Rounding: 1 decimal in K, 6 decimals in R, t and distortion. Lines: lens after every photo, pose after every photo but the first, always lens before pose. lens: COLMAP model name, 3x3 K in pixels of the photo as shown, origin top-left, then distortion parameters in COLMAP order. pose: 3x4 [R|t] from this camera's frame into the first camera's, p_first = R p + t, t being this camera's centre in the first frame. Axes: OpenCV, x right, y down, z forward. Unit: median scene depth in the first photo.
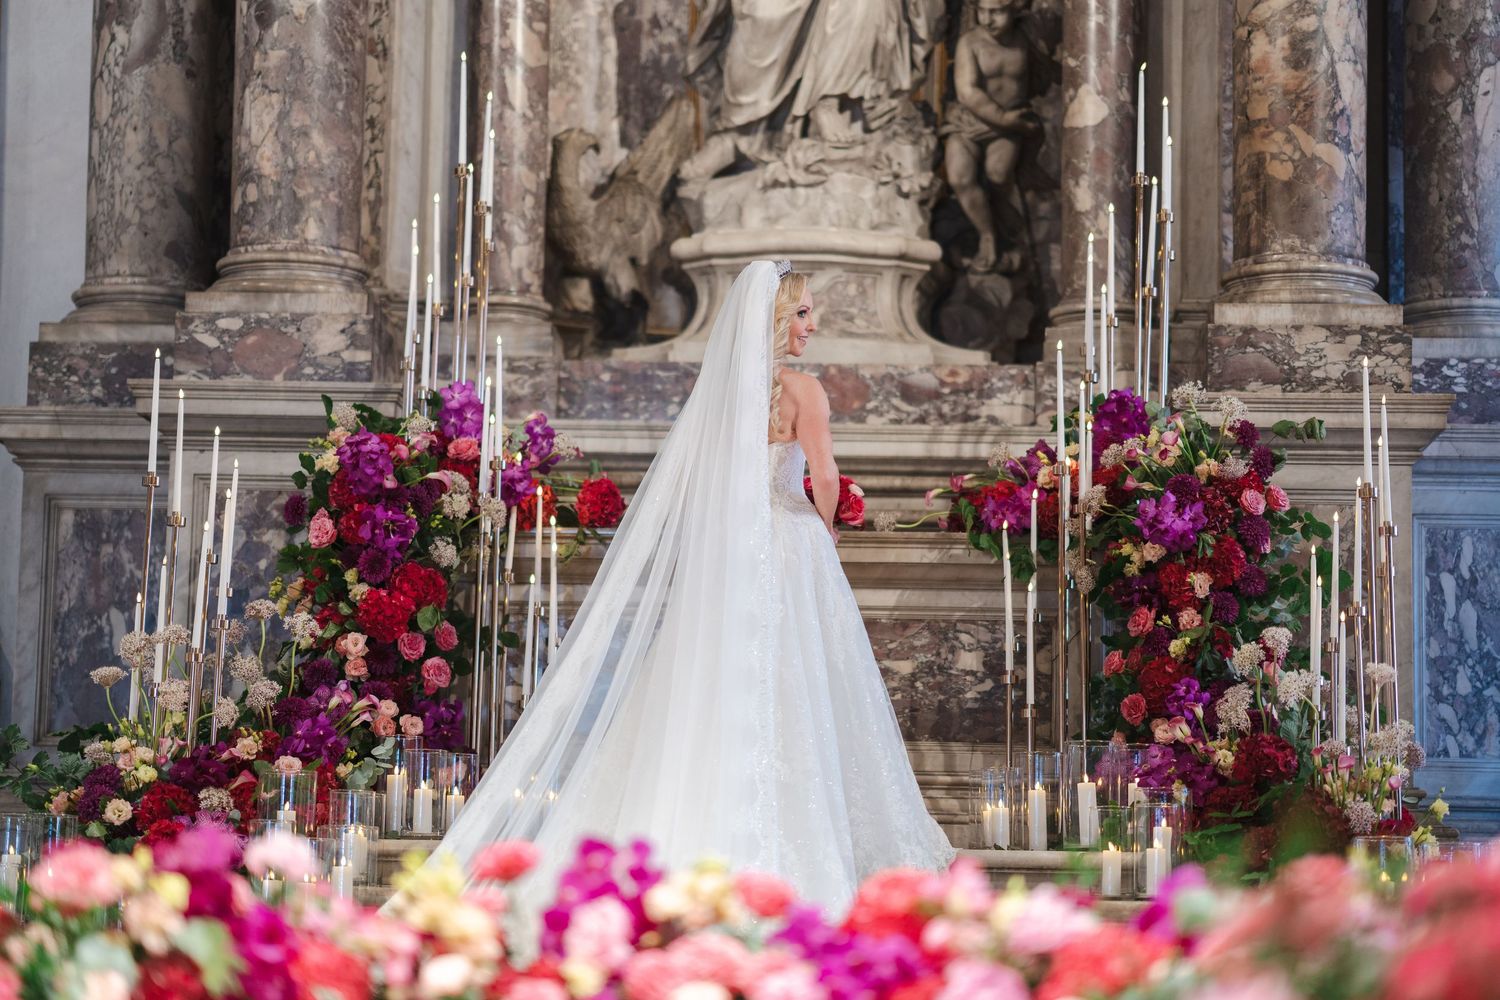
lens RADIAL K [[3712.7, 0, 775.3], [0, 3712.7, 437.6], [0, 0, 1]] dist [0.149867, 0.304238]
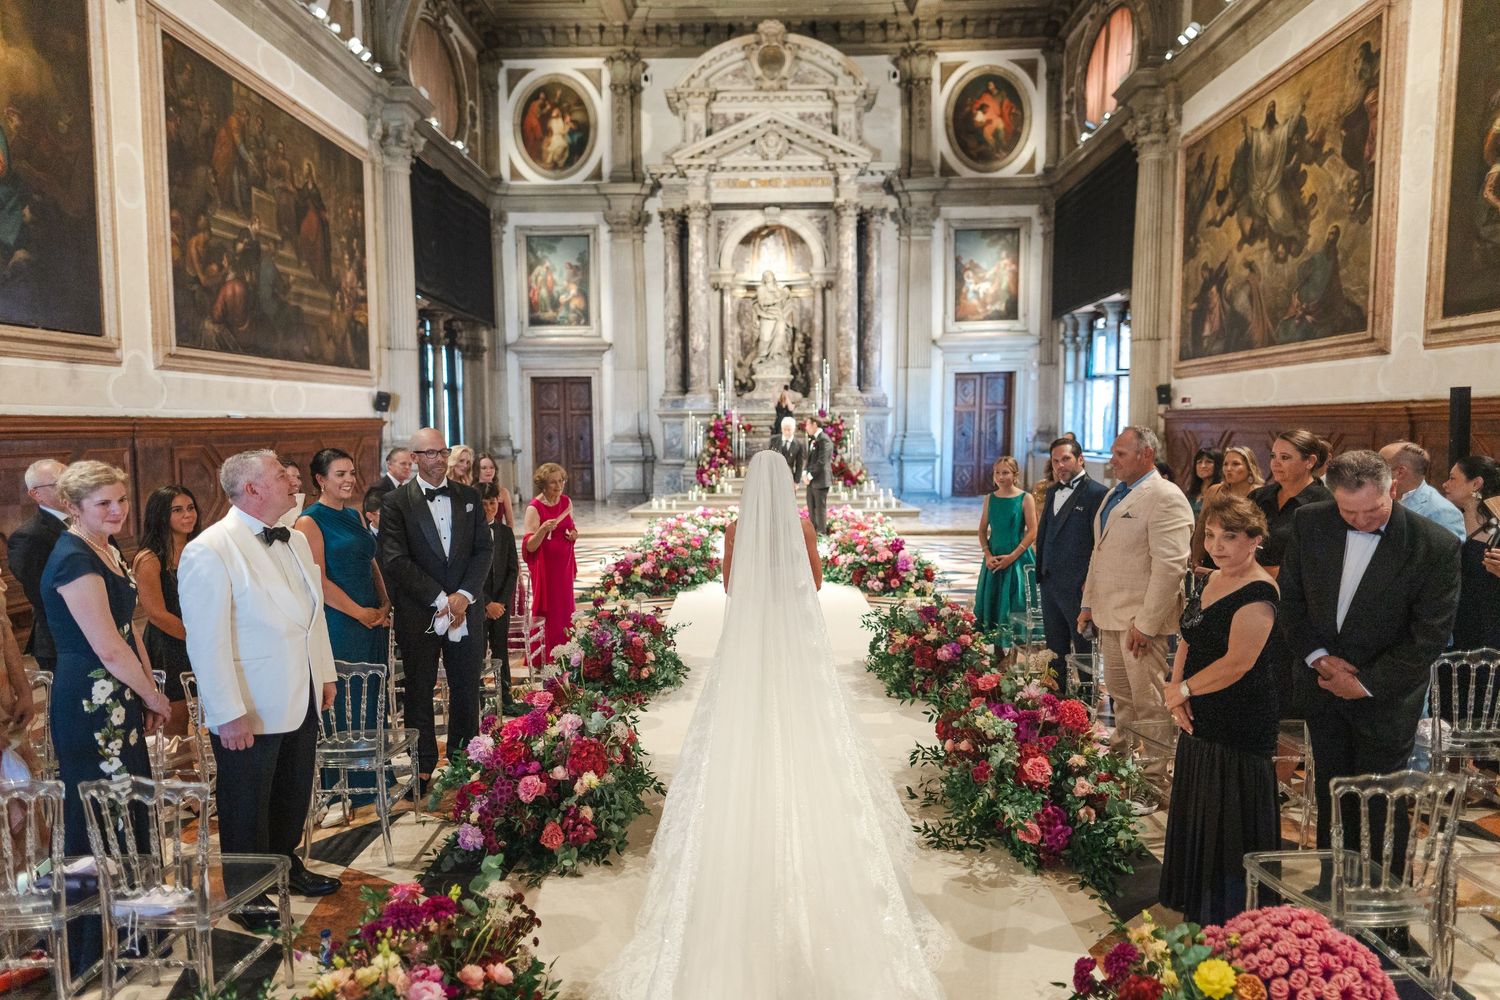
lens RADIAL K [[893.5, 0, 739.3], [0, 893.5, 496.8], [0, 0, 1]] dist [-0.000158, -0.000254]
pose [[0.999536, -0.028841, 0.009834, -0.081187], [0.026152, 0.977590, 0.208889, -0.197190], [-0.015639, -0.208535, 0.977890, -0.655890]]
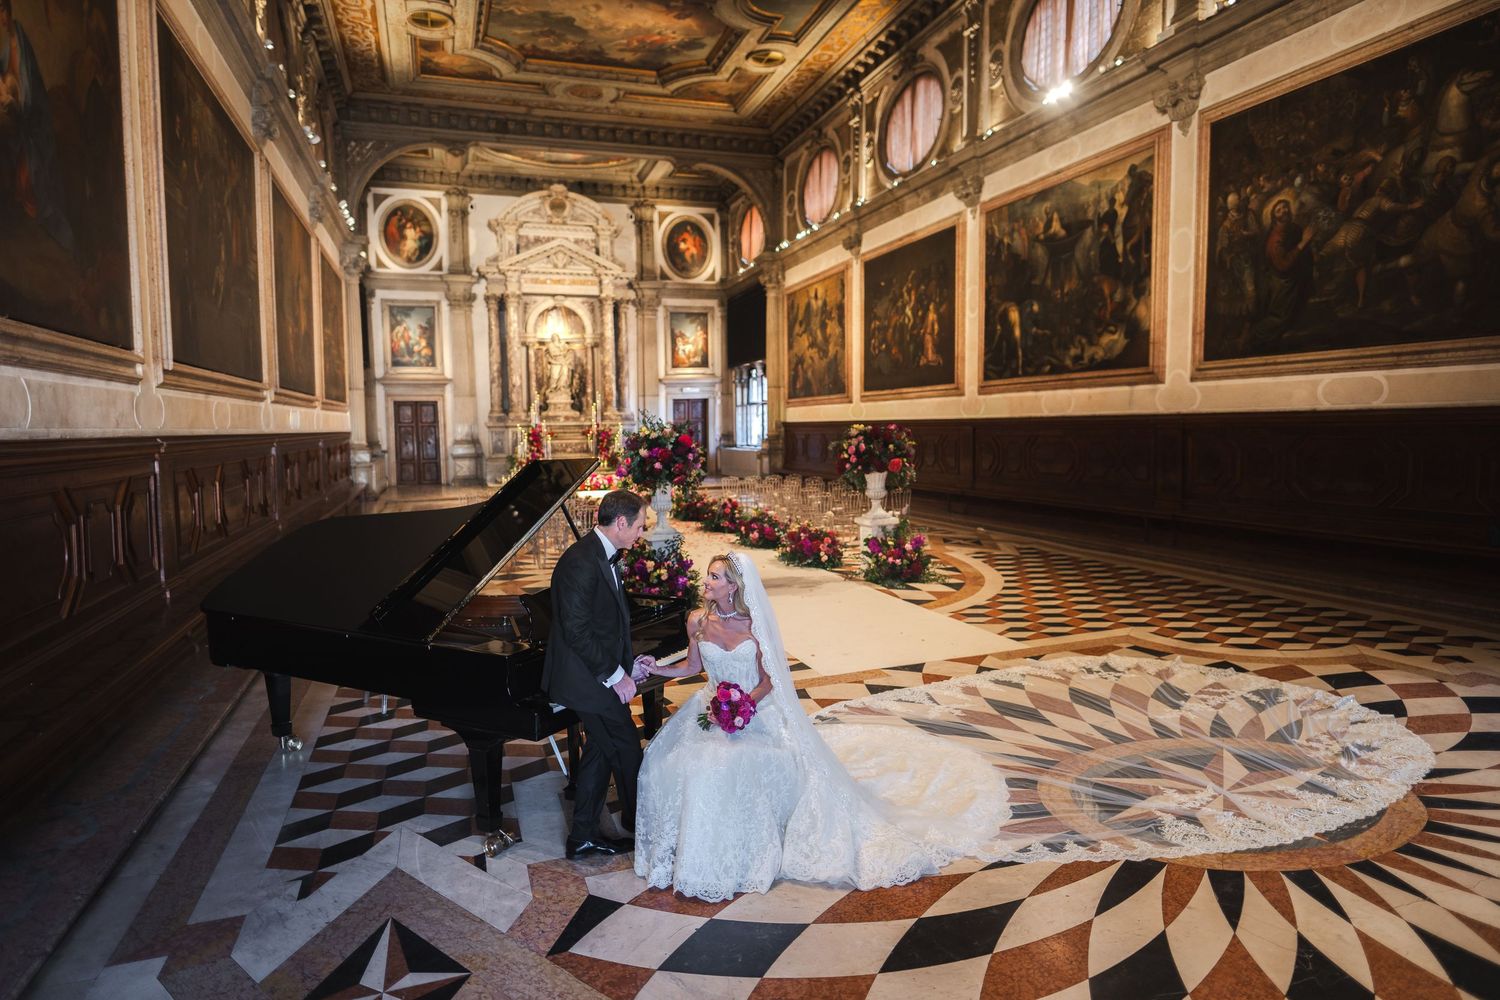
lens RADIAL K [[861.5, 0, 749.8], [0, 861.5, 492.1], [0, 0, 1]] dist [-0.025434, 0.000897]
pose [[0.932267, -0.062143, 0.356393, -0.410286], [-0.012962, 0.978766, 0.204572, -0.335122], [-0.361538, -0.195336, 0.911666, -1.572655]]
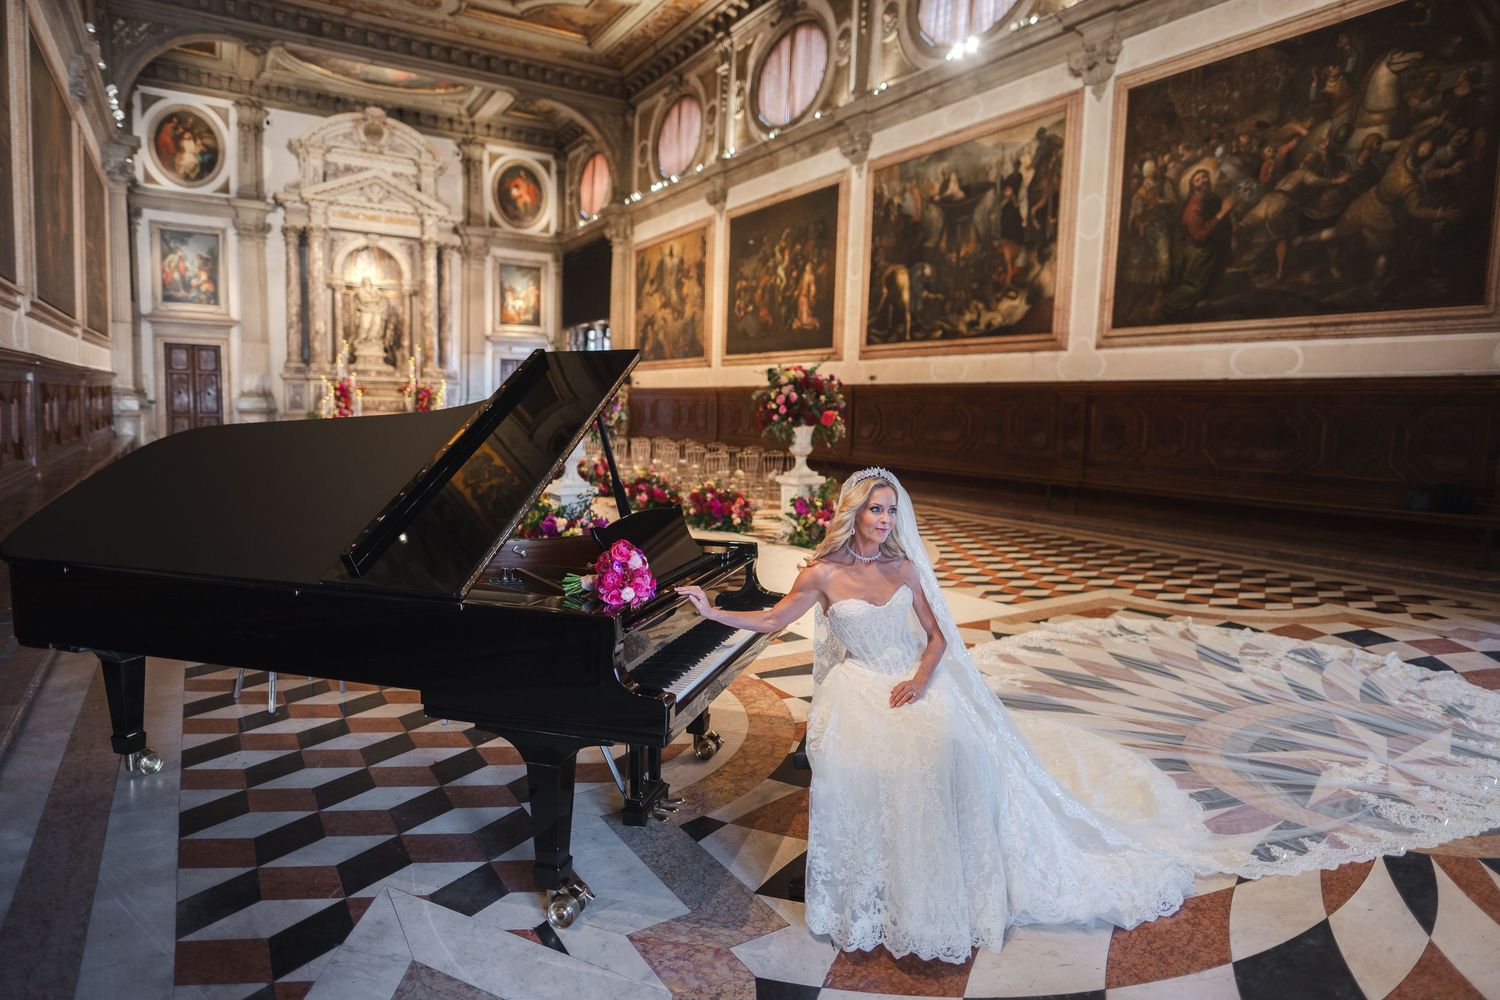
lens RADIAL K [[861.5, 0, 749.8], [0, 861.5, 492.1], [0, 0, 1]] dist [-0.025434, 0.000897]
pose [[0.827336, -0.054283, 0.559079, -0.468791], [-0.082379, 0.972832, 0.216362, -0.284710], [-0.555634, -0.225060, 0.800386, -1.436517]]
